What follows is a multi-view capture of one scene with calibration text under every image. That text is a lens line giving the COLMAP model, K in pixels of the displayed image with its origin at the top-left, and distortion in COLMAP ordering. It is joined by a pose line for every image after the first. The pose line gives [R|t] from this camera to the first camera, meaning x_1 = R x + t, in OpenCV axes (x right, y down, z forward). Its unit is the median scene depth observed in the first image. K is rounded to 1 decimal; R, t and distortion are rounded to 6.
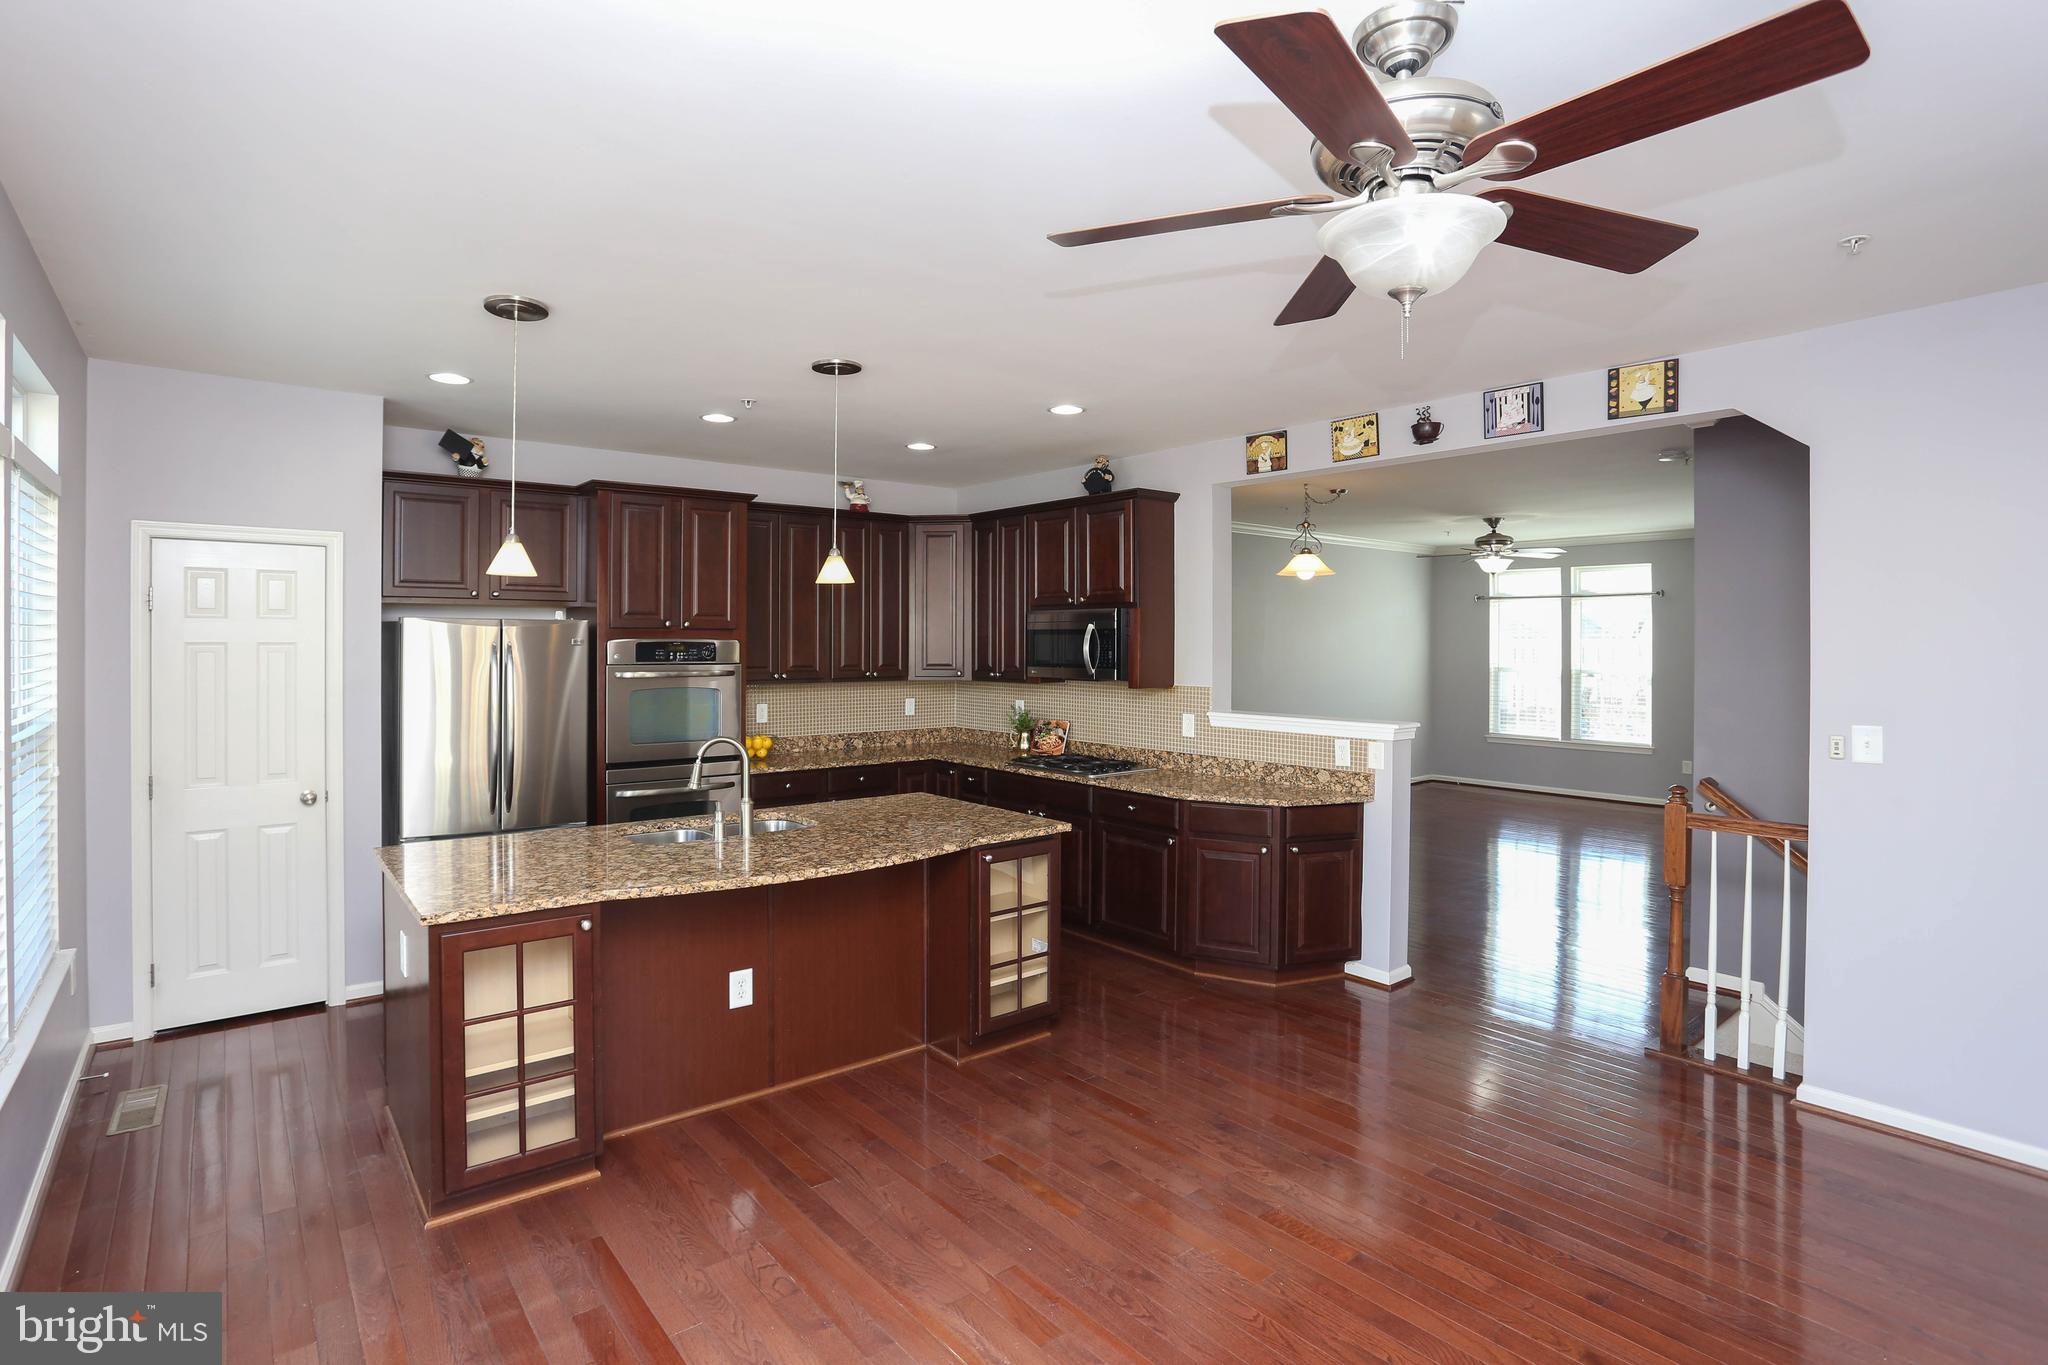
lens RADIAL K [[1016.7, 0, 1024.6], [0, 1016.7, 640.0], [0, 0, 1]] dist [-0.068668, 0.026322]
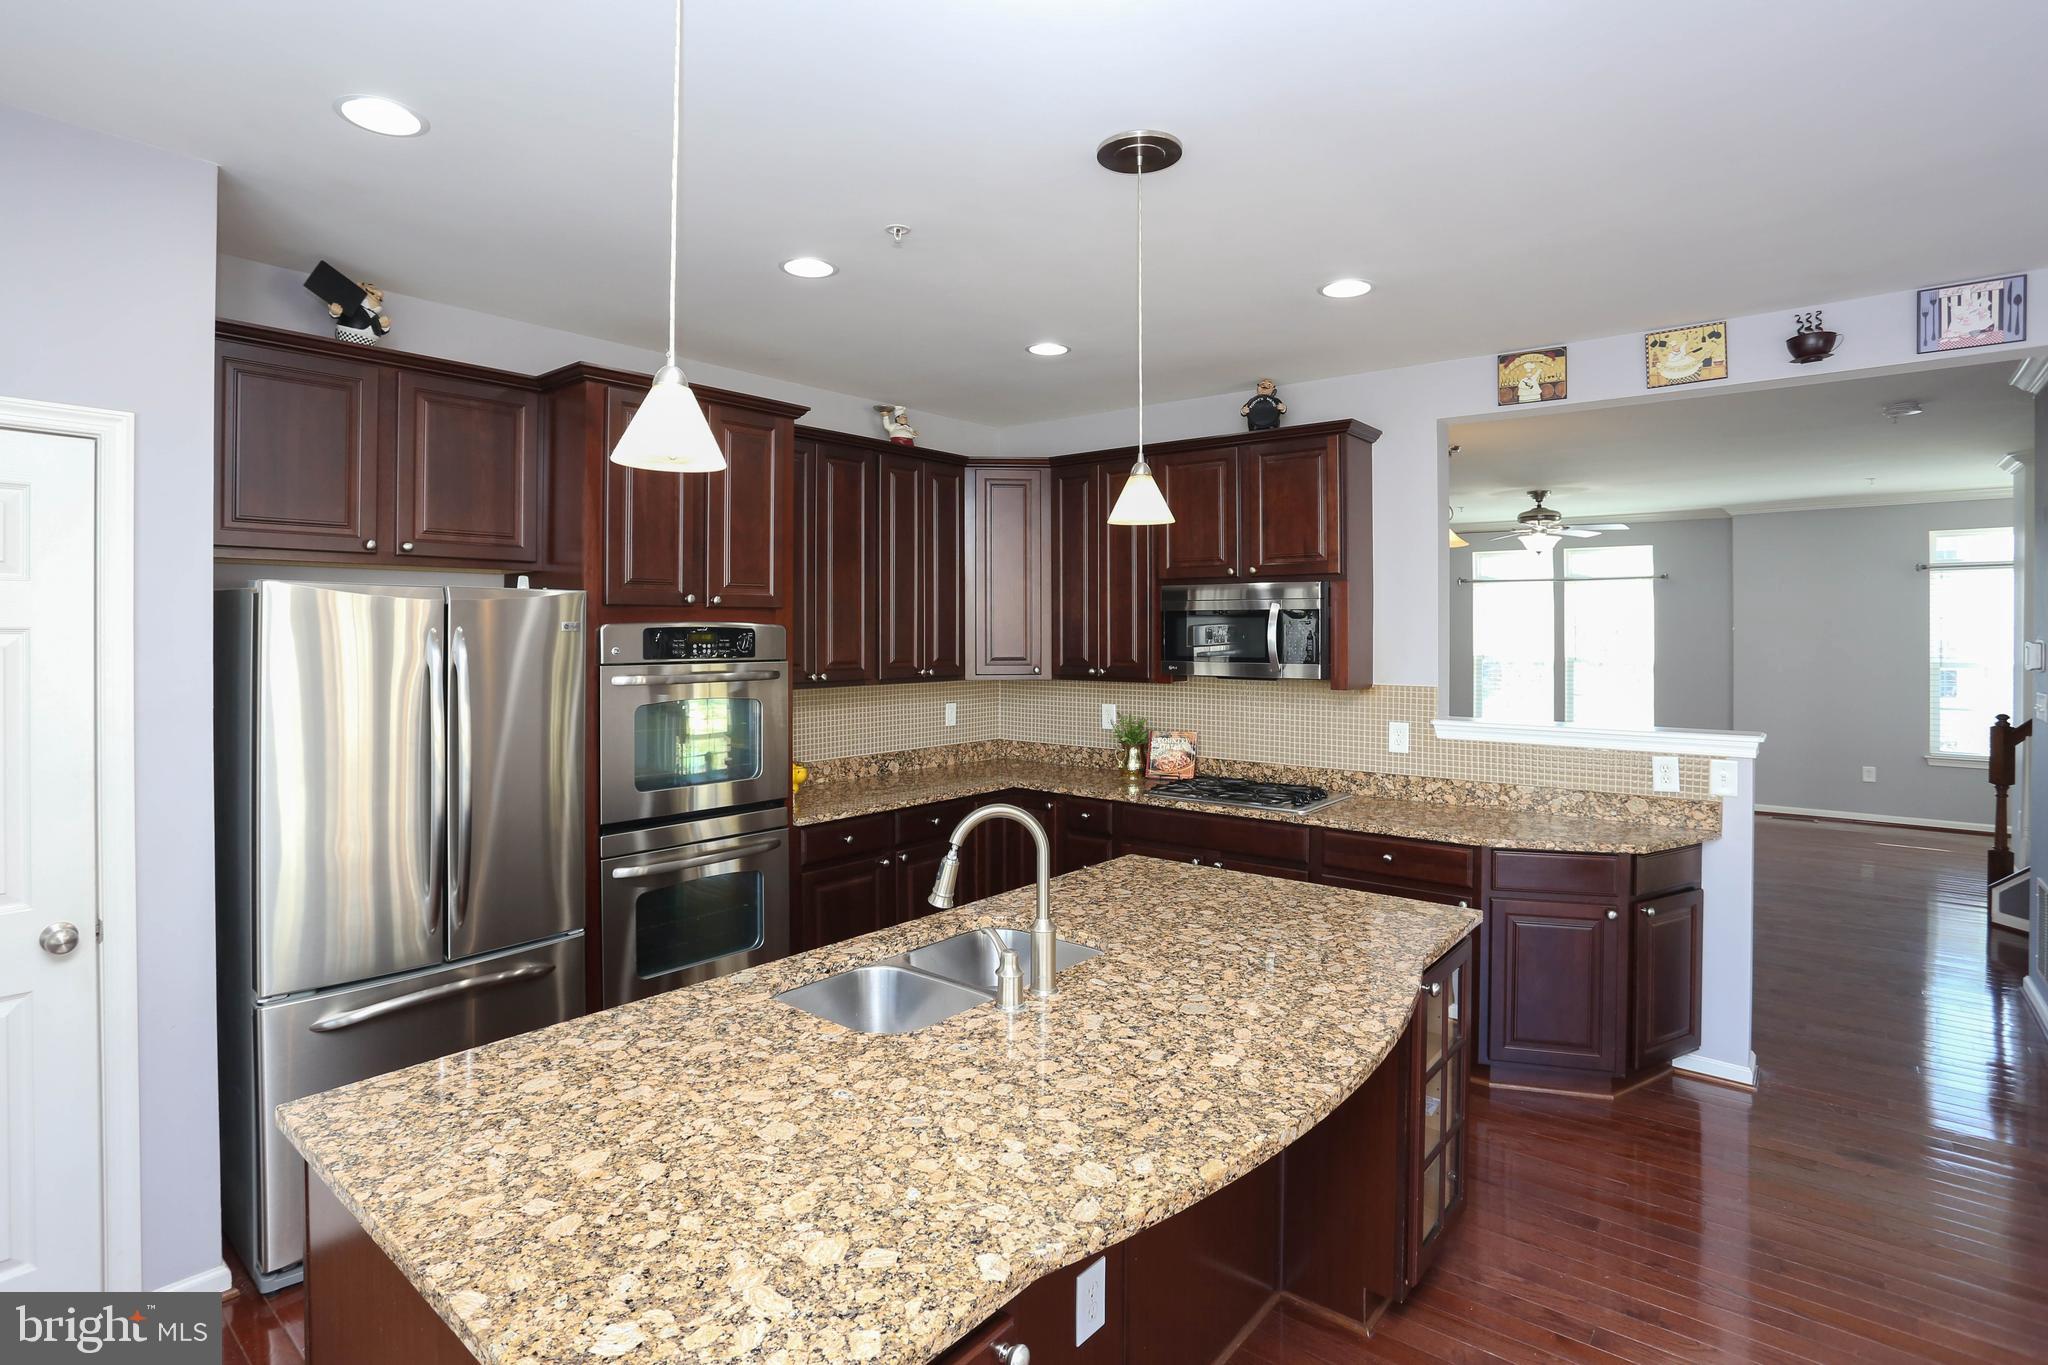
lens RADIAL K [[1016.7, 0, 1027.3], [0, 1016.7, 634.2], [0, 0, 1]] dist [-0.068668, 0.026322]
pose [[0.981203, -0.002351, 0.192965, -0.260264], [0.001102, 0.999978, 0.006576, 0.001809], [-0.192976, -0.006240, 0.981184, 0.324237]]
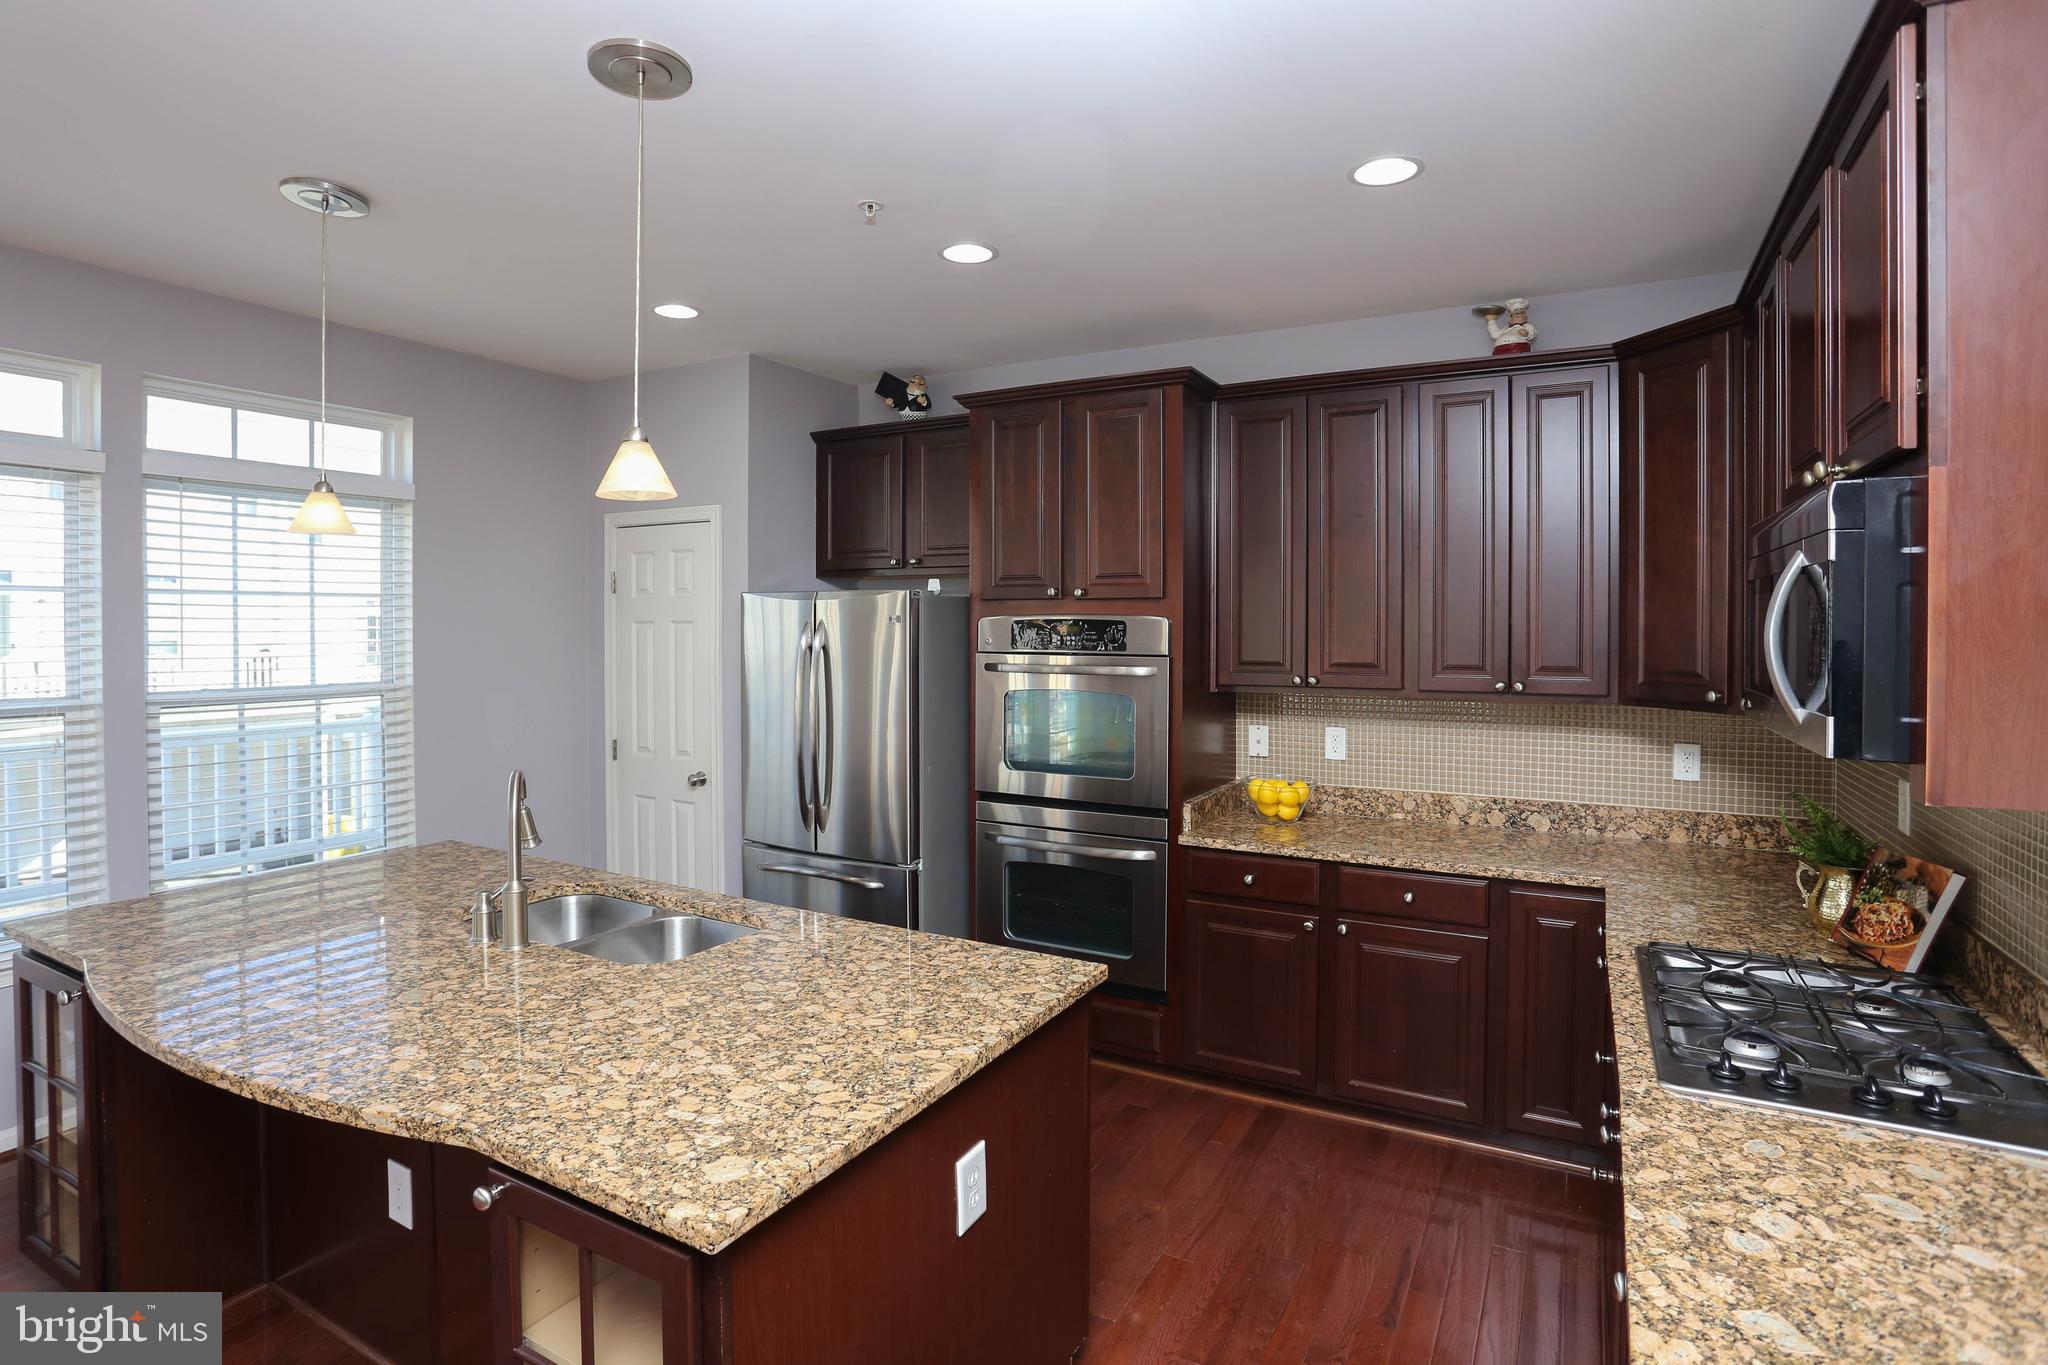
lens RADIAL K [[1016.7, 0, 1027.4], [0, 1016.7, 638.9], [0, 0, 1]] dist [-0.068668, 0.026322]
pose [[0.363233, 0.011093, -0.931632, 0.250378], [0.000091, 0.999929, 0.011942, 0.006266], [0.931698, -0.004422, 0.363206, 0.722193]]
